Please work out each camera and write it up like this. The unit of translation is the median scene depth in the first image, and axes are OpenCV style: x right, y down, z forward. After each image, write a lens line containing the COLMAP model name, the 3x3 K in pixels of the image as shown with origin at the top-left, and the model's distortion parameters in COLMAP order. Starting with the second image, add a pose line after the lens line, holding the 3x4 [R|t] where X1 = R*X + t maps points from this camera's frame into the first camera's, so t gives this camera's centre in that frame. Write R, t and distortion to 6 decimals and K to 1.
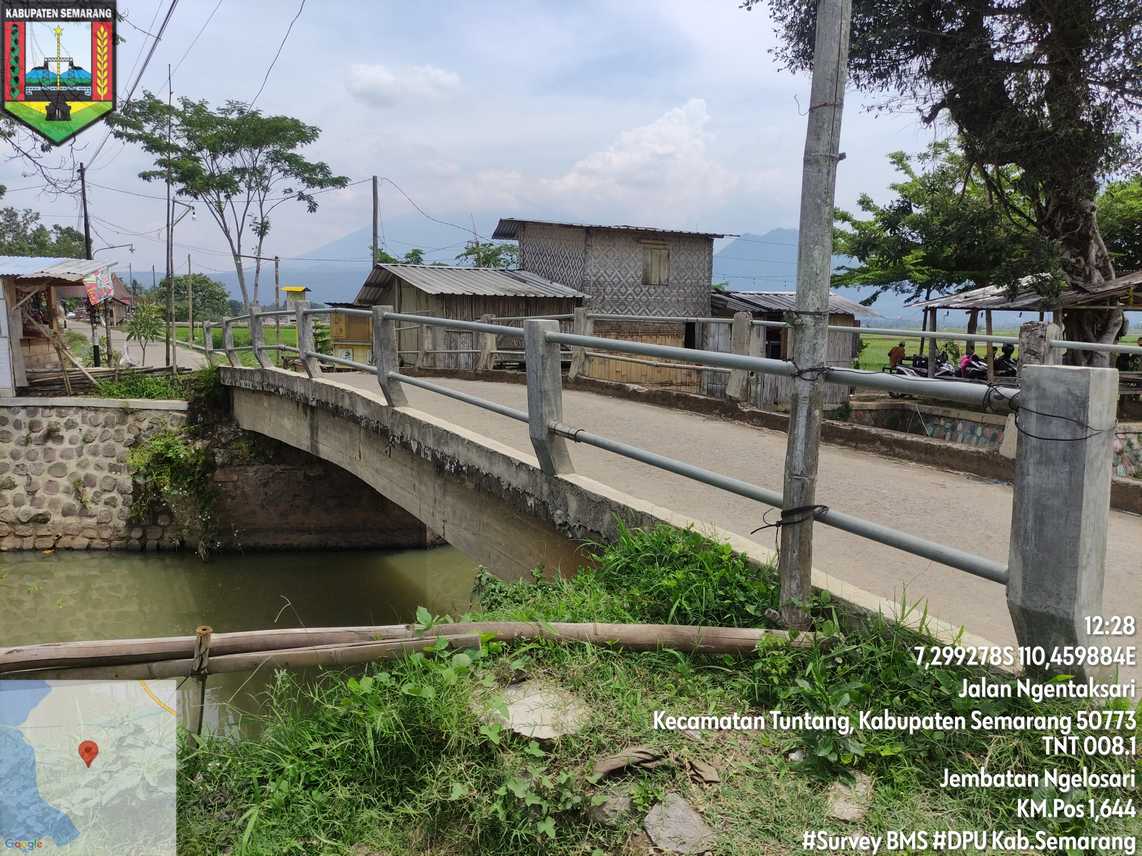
lens RADIAL K [[842.5, 0, 567.7], [0, 842.5, 425.8], [0, 0, 1]] dist [0.058815, -0.059162]
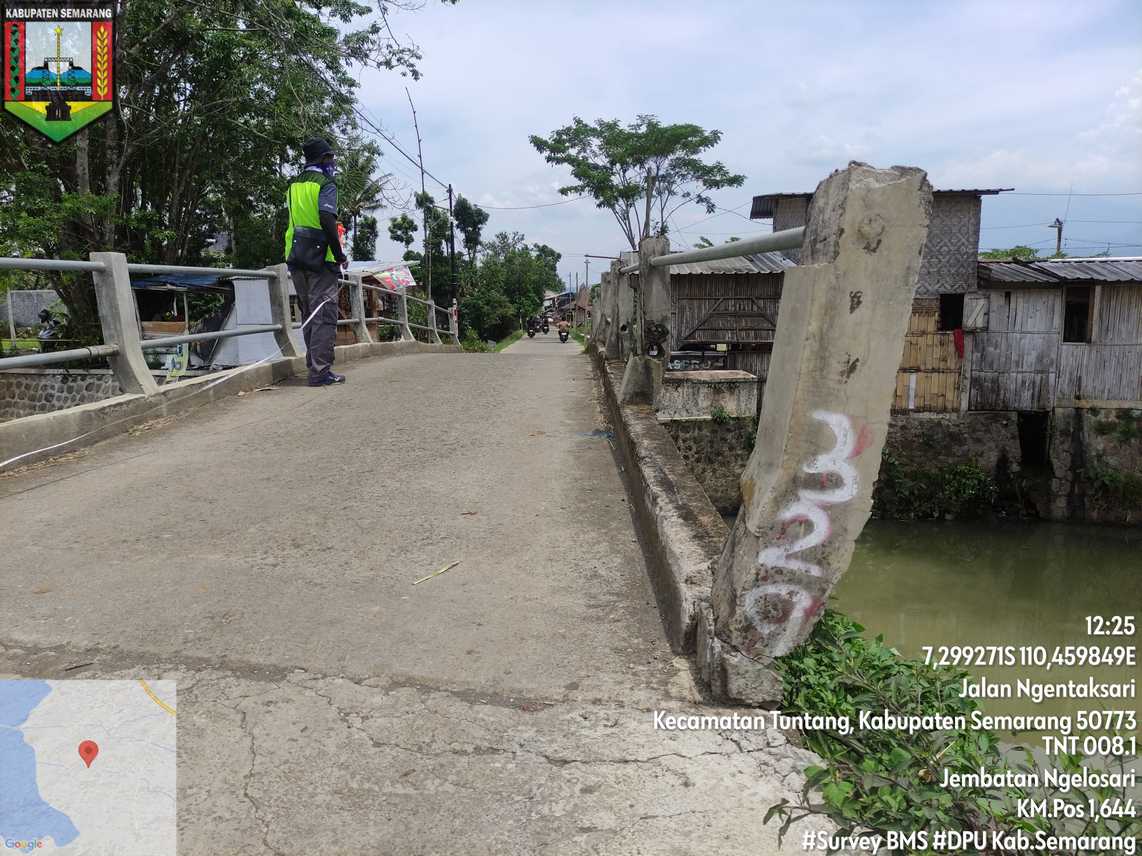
lens RADIAL K [[842.5, 0, 569.1], [0, 842.5, 425.8], [0, 0, 1]] dist [0.058815, -0.059162]
pose [[0.863492, 0.046909, -0.502176, 0.223899], [-0.047980, 0.998790, 0.010797, 0.012853], [0.502075, 0.014772, 0.864698, 0.069299]]
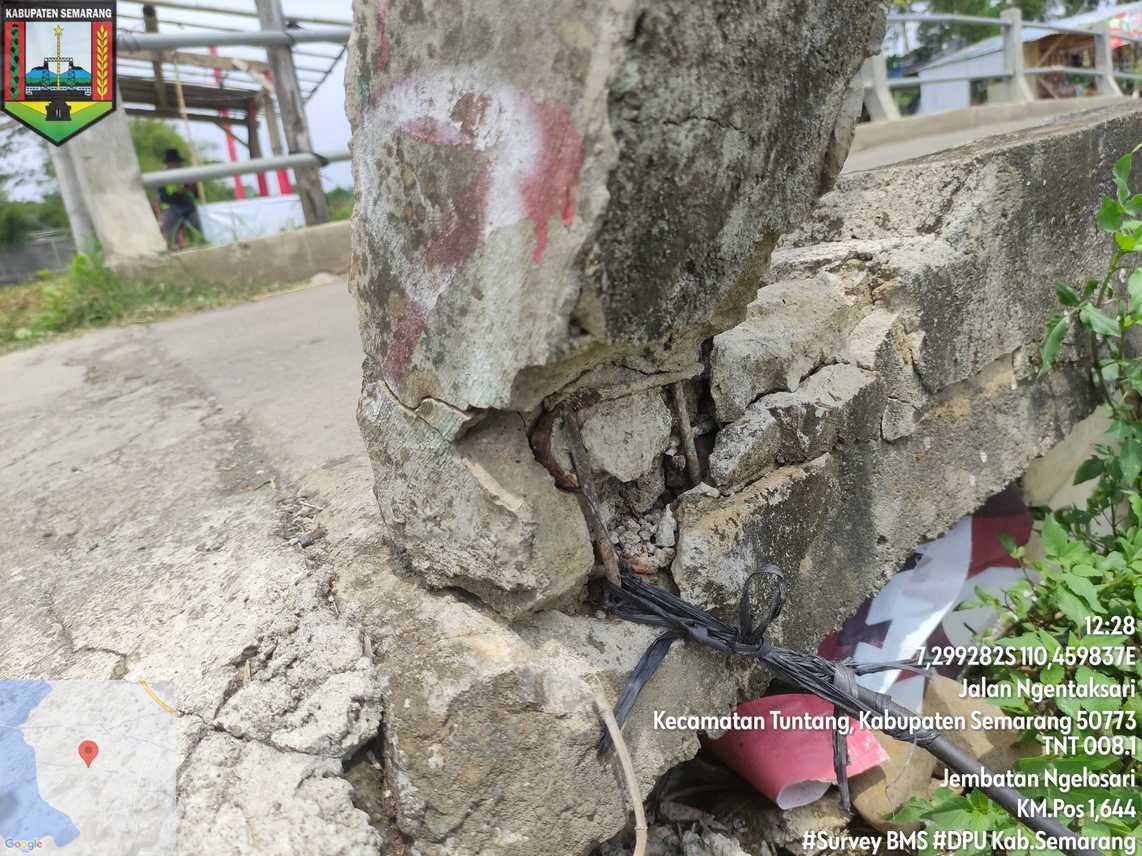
lens RADIAL K [[842.5, 0, 566.1], [0, 842.5, 421.9], [0, 0, 1]] dist [0.058815, -0.059162]
pose [[0.231333, 0.200489, -0.951992, 0.220509], [0.027550, 0.976793, 0.212407, 0.029097], [0.972485, -0.075364, 0.220441, 0.138832]]
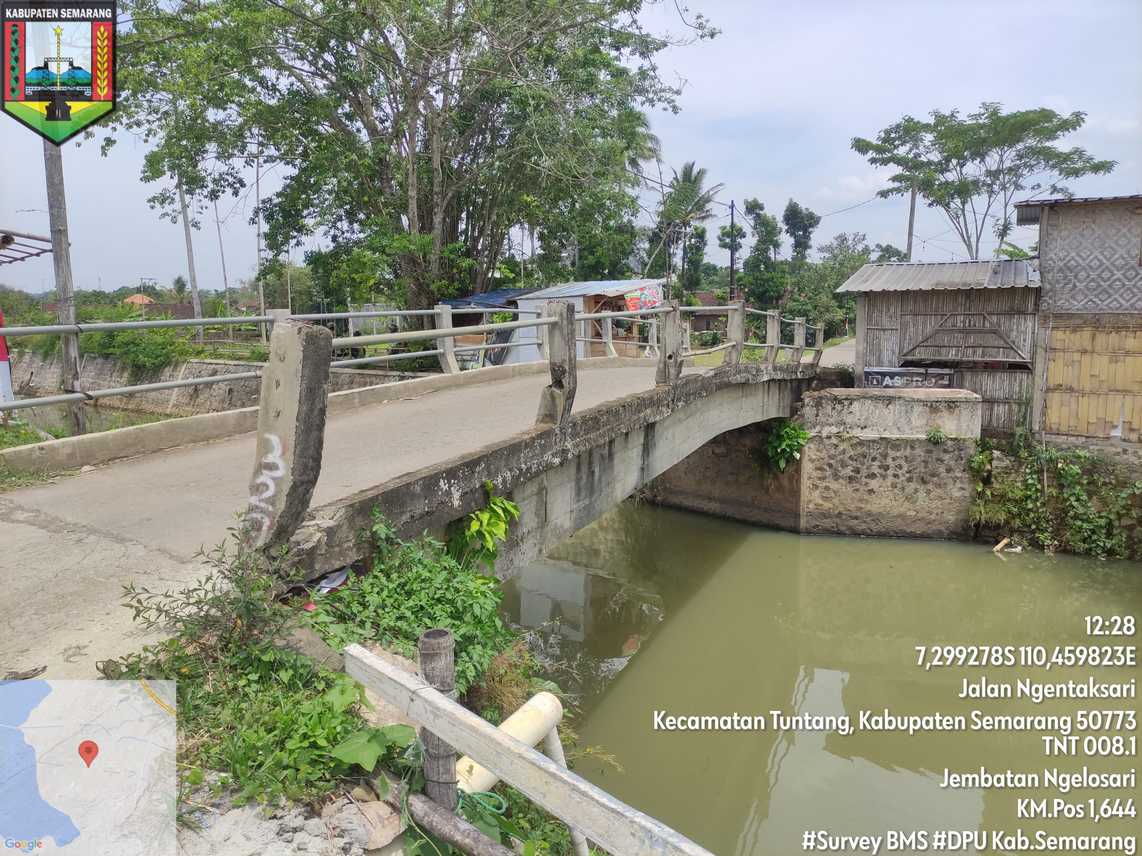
lens RADIAL K [[842.5, 0, 567.0], [0, 842.5, 422.2], [0, 0, 1]] dist [0.058815, -0.059162]
pose [[0.596205, 0.076748, -0.799155, 0.358997], [-0.088225, 0.995655, 0.029799, 0.000183], [0.797970, 0.052739, 0.600386, 0.091803]]
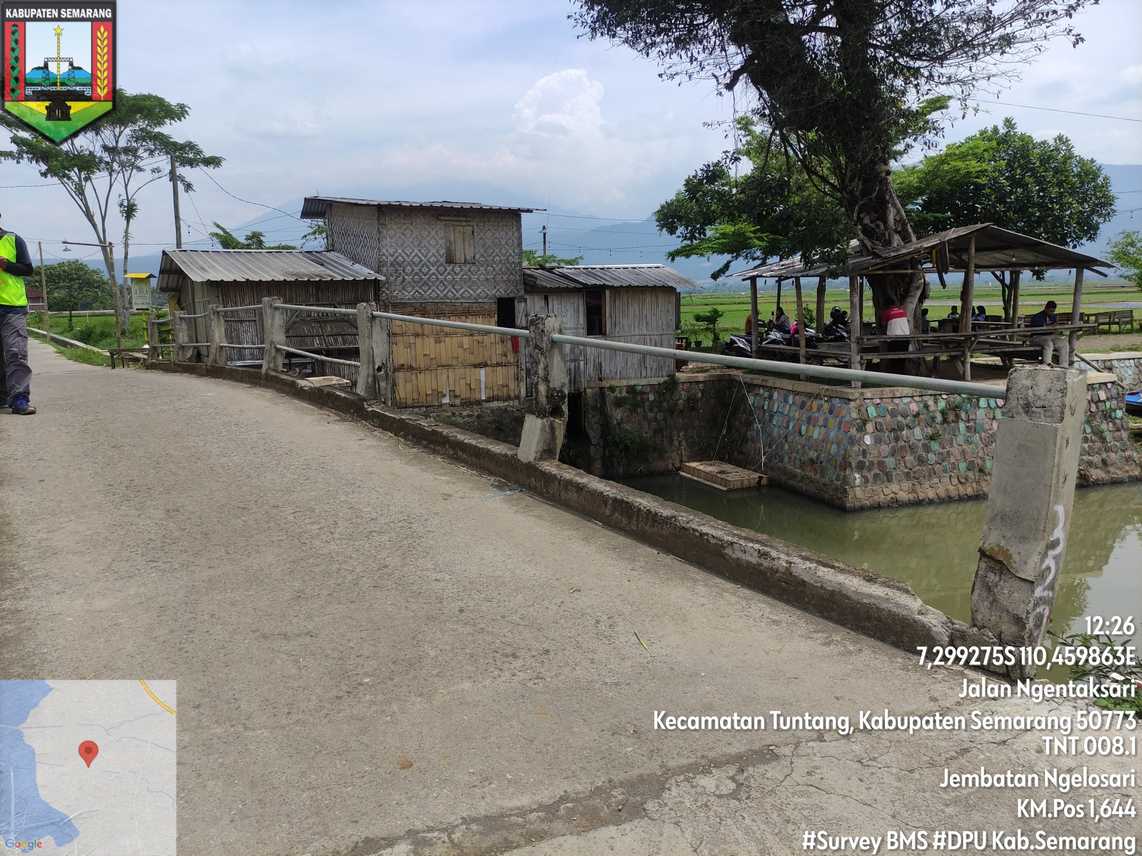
lens RADIAL K [[842.5, 0, 568.5], [0, 842.5, 421.6], [0, 0, 1]] dist [0.058815, -0.059162]
pose [[0.996158, -0.048343, 0.073017, 0.127182], [0.046302, 0.998495, 0.029397, -0.007755], [-0.074329, -0.025903, 0.996897, 0.021303]]
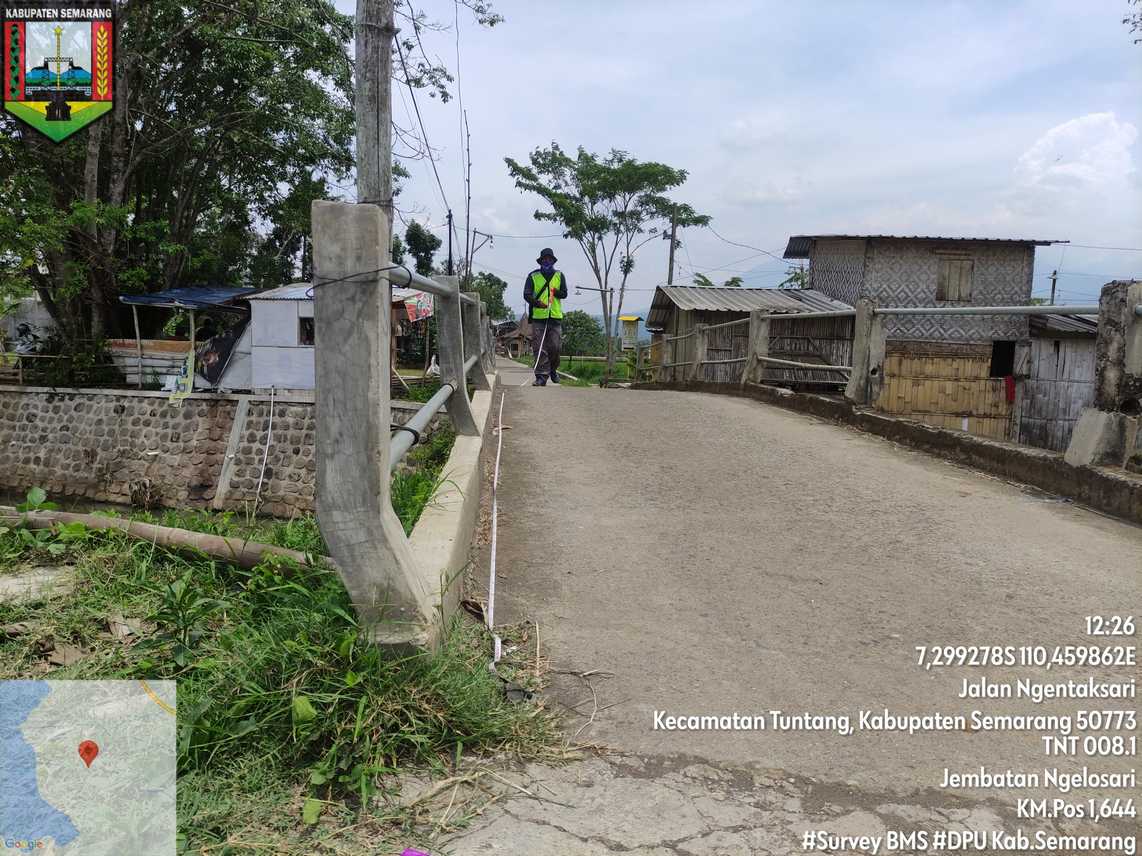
lens RADIAL K [[842.5, 0, 570.0], [0, 842.5, 423.7], [0, 0, 1]] dist [0.058815, -0.059162]
pose [[0.902713, 0.051084, -0.427201, 0.111162], [-0.071309, 0.996958, -0.031468, 0.014099], [0.424293, 0.058870, 0.903609, 0.036770]]
